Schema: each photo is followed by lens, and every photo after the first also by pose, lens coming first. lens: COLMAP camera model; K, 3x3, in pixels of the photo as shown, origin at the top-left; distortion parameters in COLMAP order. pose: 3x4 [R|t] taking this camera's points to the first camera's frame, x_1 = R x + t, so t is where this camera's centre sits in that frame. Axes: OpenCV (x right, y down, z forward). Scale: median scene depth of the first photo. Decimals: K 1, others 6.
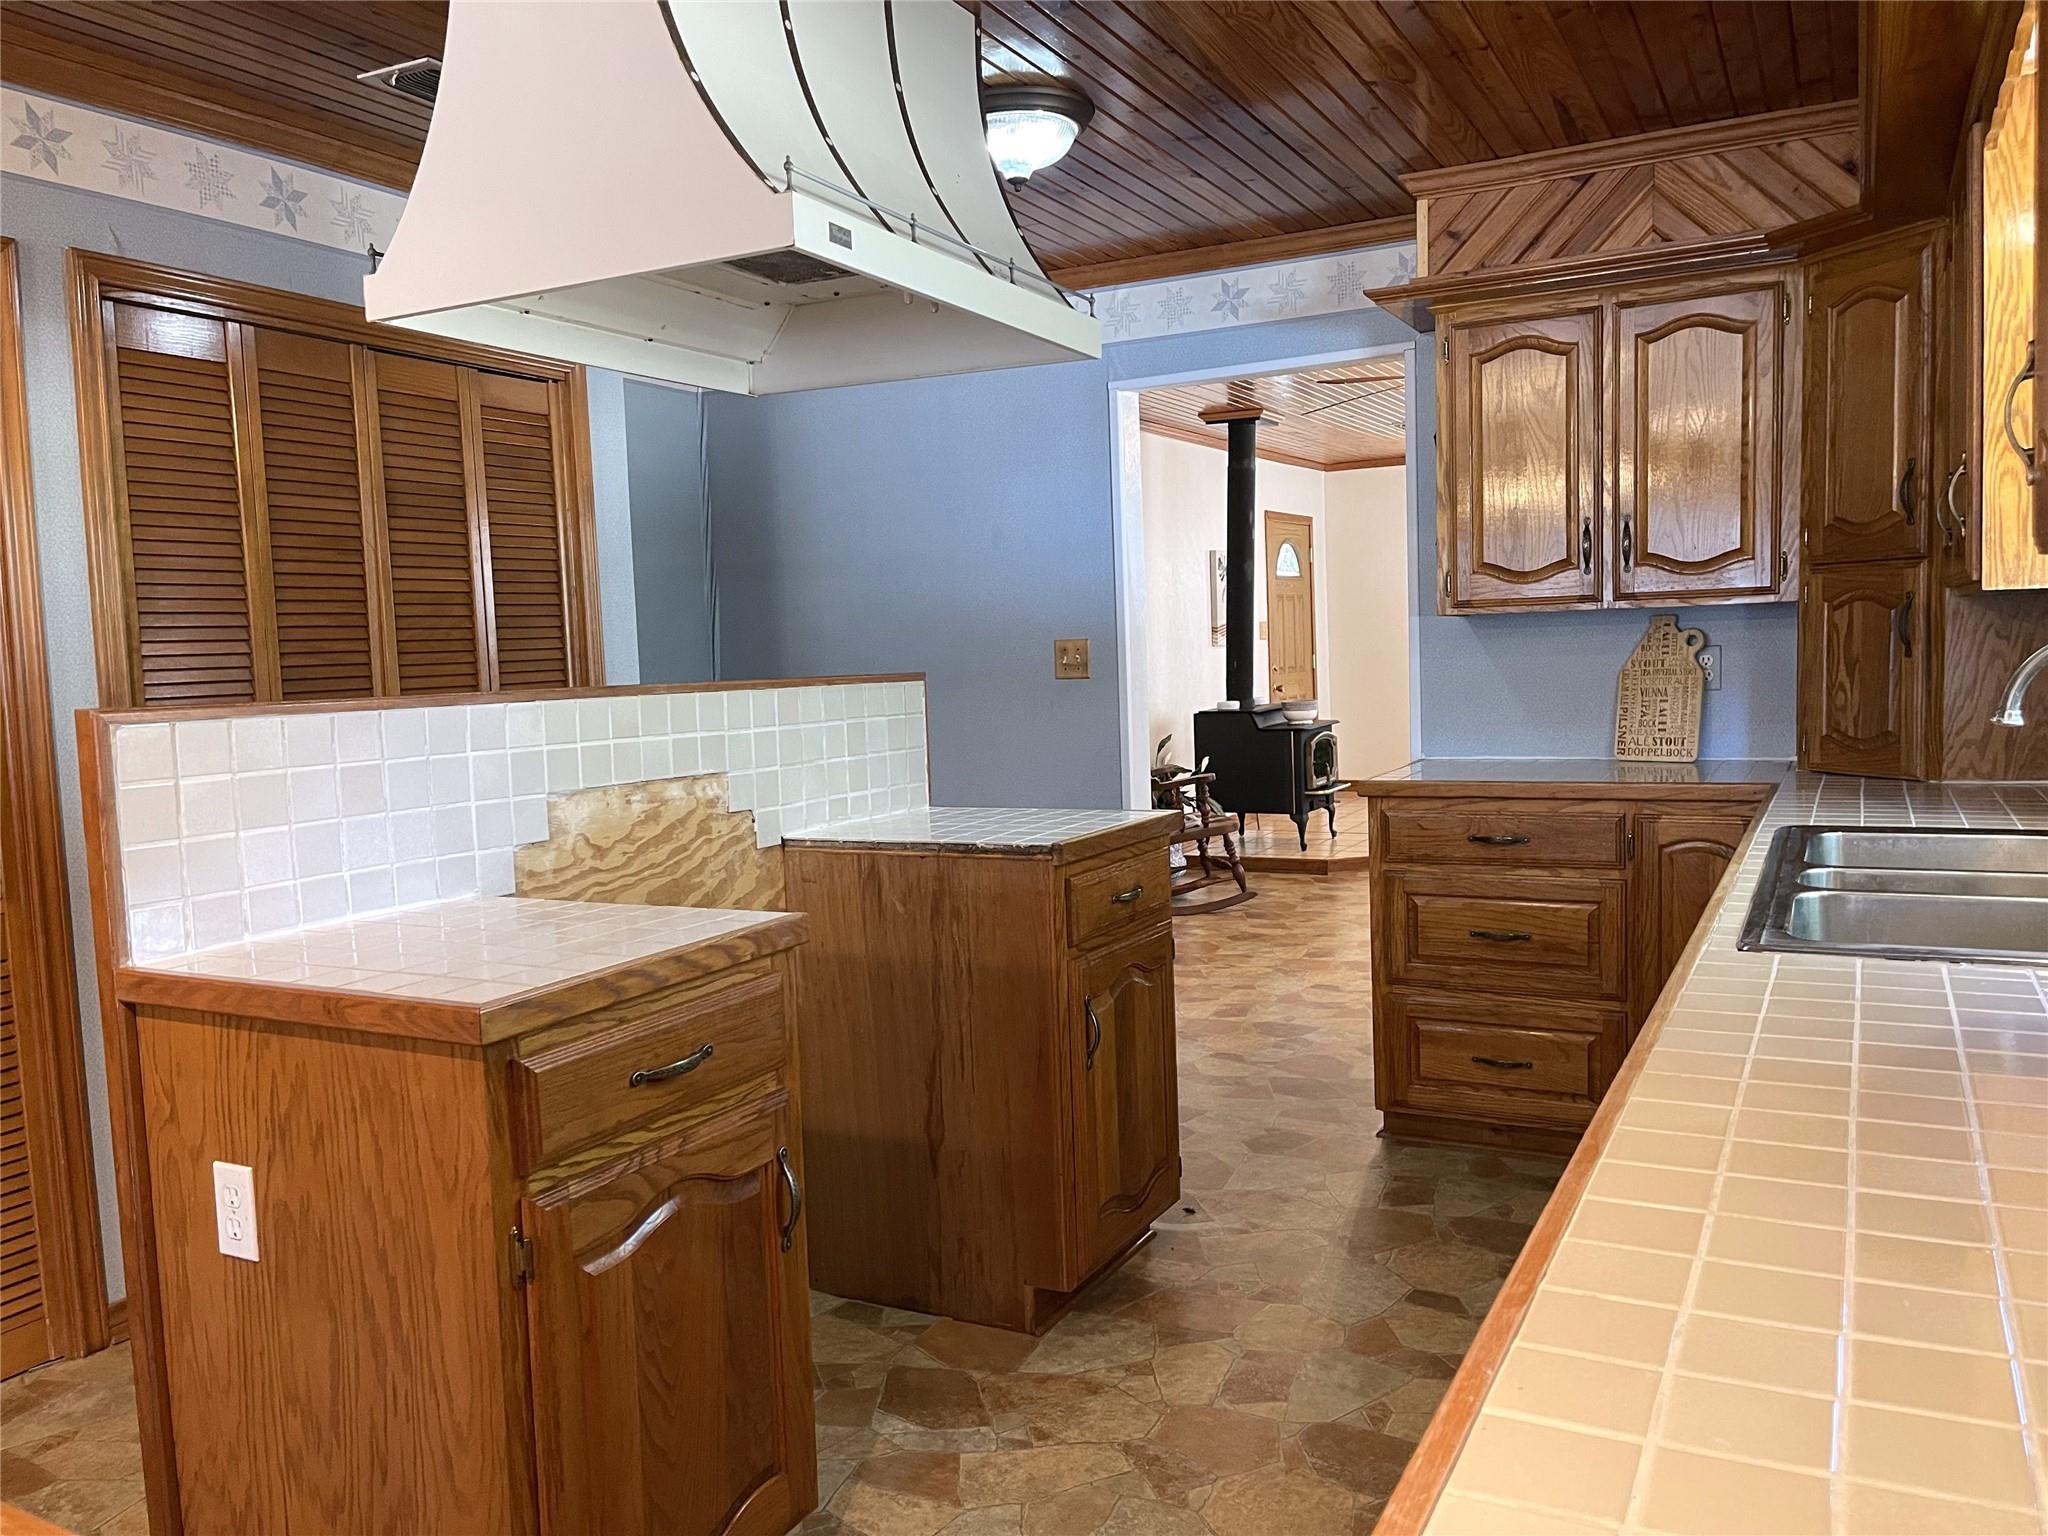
lens RADIAL K [[1554.6, 0, 1018.1], [0, 1554.6, 776.5], [0, 0, 1]] dist [0.065570, -0.076022]
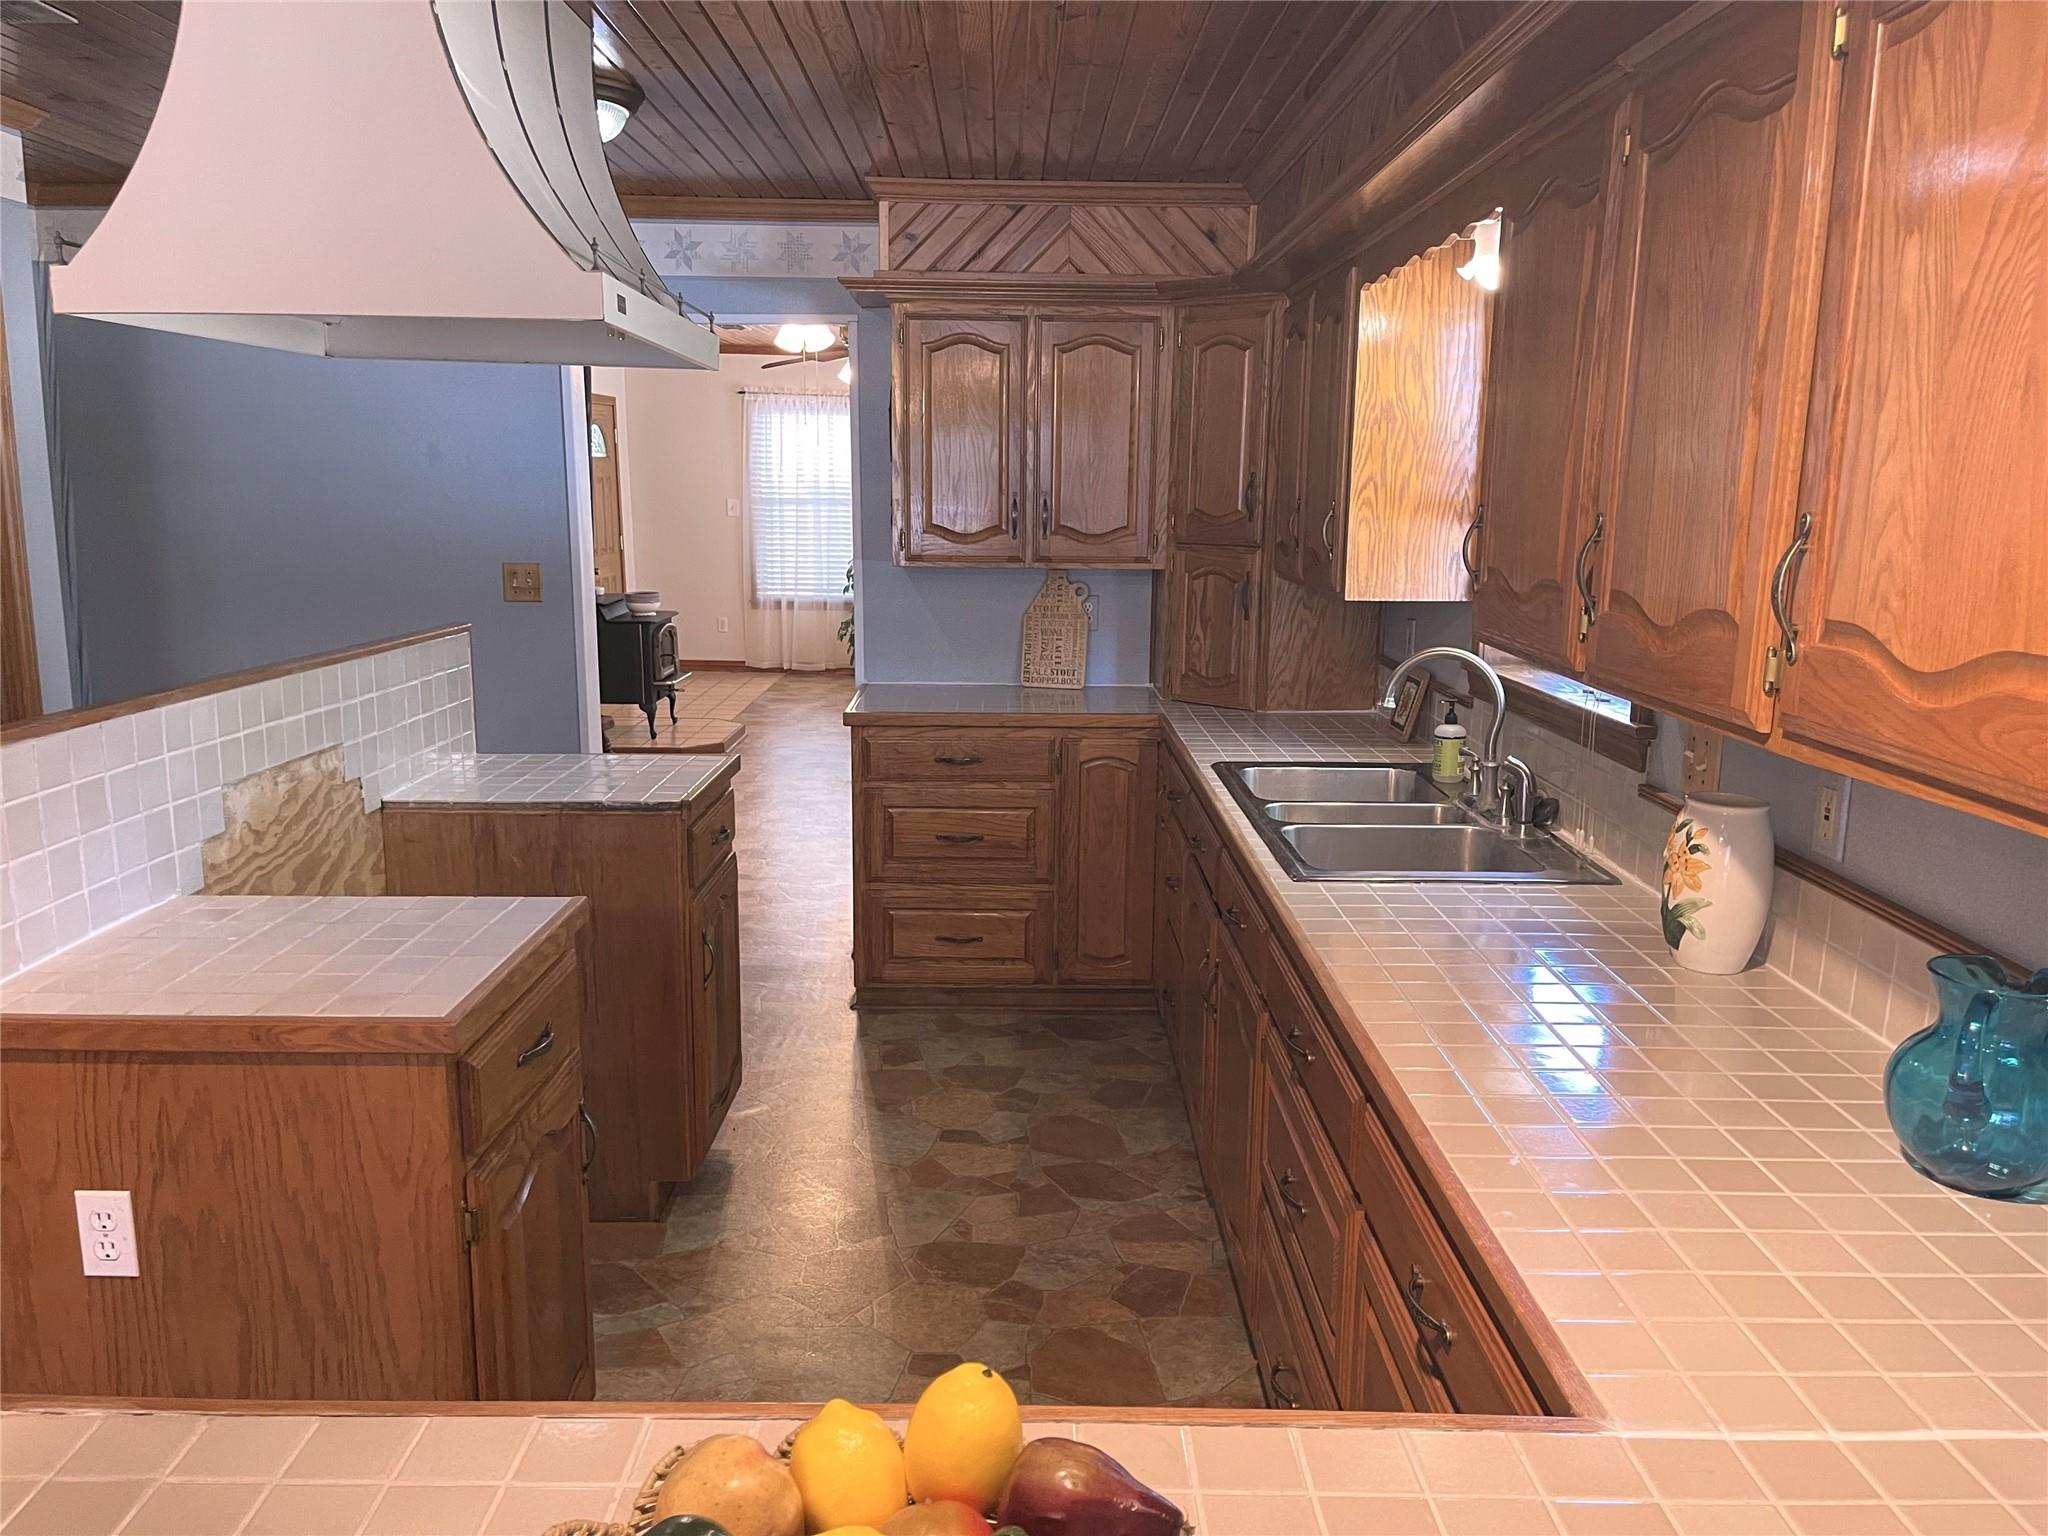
lens RADIAL K [[1554.6, 0, 1023.1], [0, 1554.6, 782.3], [0, 0, 1]] dist [0.065570, -0.076022]
pose [[0.878257, -0.046971, 0.475876, -0.241062], [-0.000645, 0.995047, 0.099406, -0.066975], [-0.478188, -0.087611, 0.873876, -0.091271]]
